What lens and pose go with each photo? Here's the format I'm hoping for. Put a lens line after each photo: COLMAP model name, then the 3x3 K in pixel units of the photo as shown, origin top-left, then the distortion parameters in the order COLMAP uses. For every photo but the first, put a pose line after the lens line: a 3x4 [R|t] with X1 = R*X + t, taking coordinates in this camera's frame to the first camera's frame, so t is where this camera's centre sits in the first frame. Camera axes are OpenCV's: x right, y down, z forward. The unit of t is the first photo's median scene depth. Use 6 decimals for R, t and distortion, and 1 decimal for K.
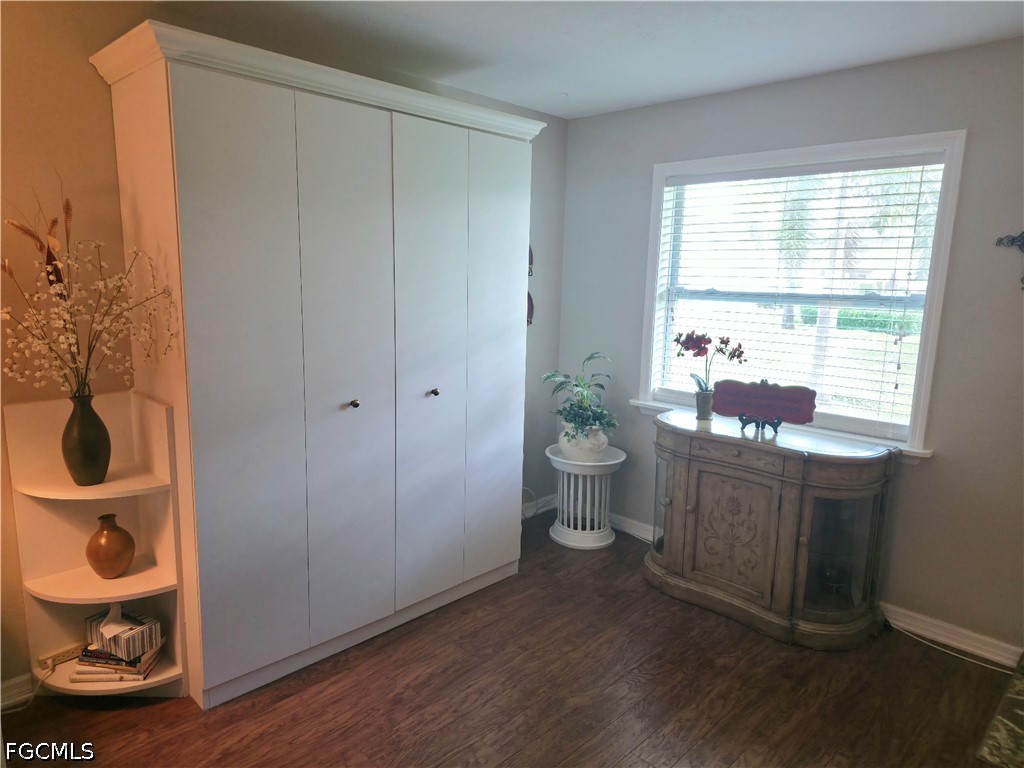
lens RADIAL K [[666.7, 0, 518.9], [0, 666.7, 382.3], [0, 0, 1]] dist [0.083195, -0.062224]
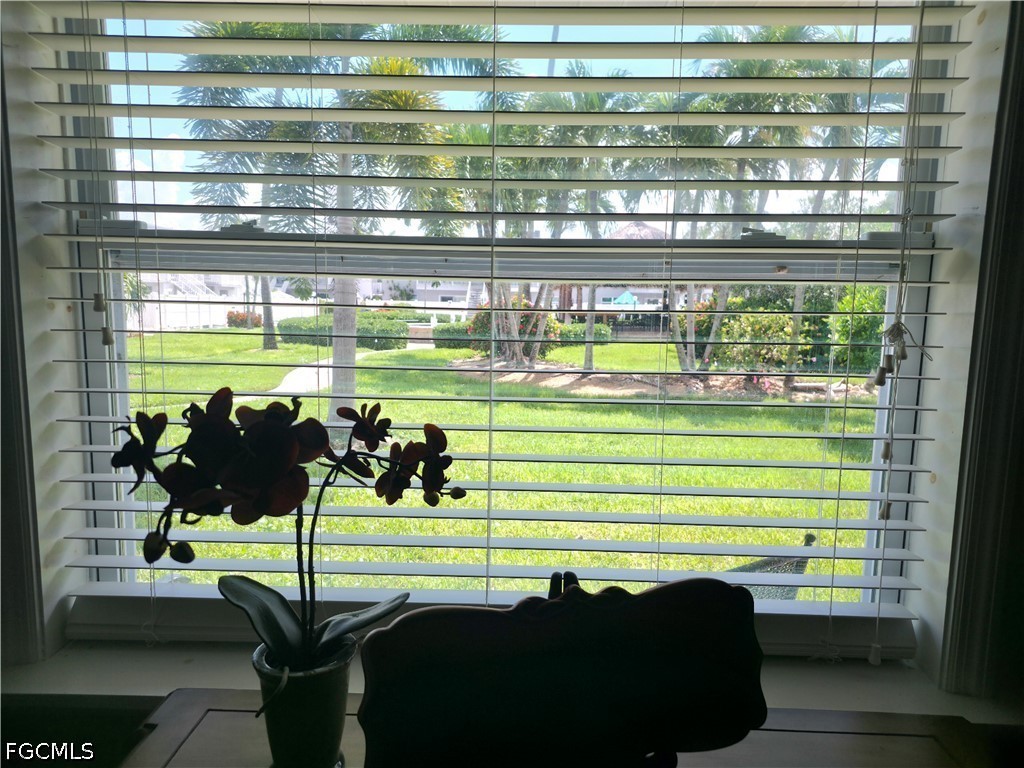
lens RADIAL K [[679.6, 0, 511.4], [0, 679.6, 377.5], [0, 0, 1]] dist [0.043314, 0.002056]
pose [[0.745521, -0.086852, 0.660798, 0.191468], [0.111211, 0.993783, 0.005148, -0.072345], [-0.657138, 0.069650, 0.750546, 0.794572]]
